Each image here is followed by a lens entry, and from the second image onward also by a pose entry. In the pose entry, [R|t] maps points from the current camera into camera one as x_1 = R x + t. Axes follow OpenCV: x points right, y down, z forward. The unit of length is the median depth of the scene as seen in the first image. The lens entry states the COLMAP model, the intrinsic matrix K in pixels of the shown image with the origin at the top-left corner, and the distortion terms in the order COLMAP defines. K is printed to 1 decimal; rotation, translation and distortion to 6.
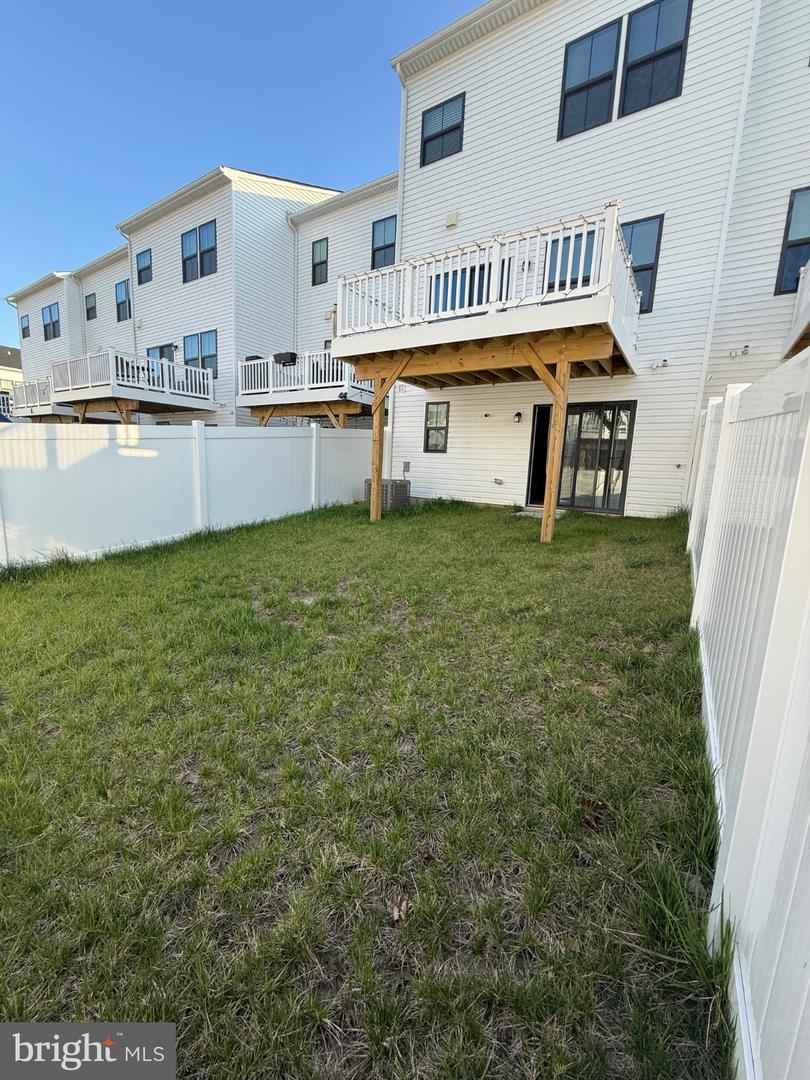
lens RADIAL K [[428.7, 0, 410.3], [0, 428.7, 539.6], [0, 0, 1]] dist [0.000941, -0.000195]
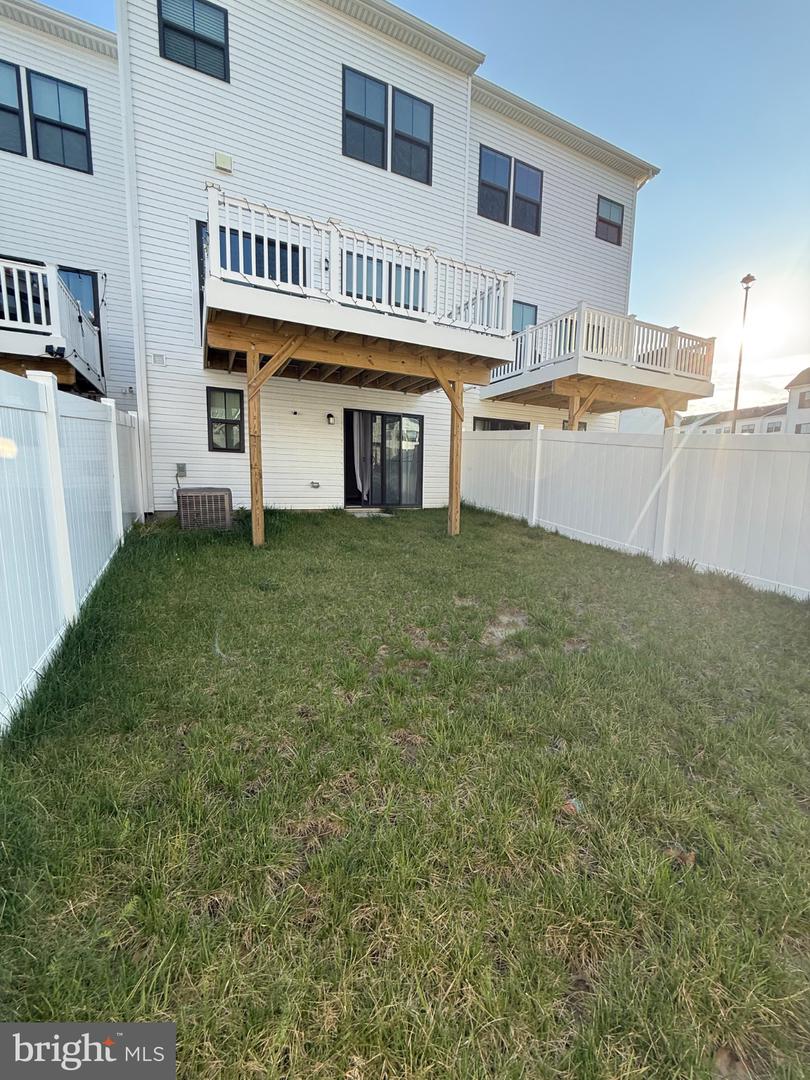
lens RADIAL K [[428.7, 0, 408.7], [0, 428.7, 538.4], [0, 0, 1]] dist [0.000941, -0.000195]
pose [[0.519553, -0.146150, 0.841846, -0.572090], [0.145527, 0.986003, 0.081363, -0.076302], [-0.841954, 0.080239, 0.533550, 0.382854]]
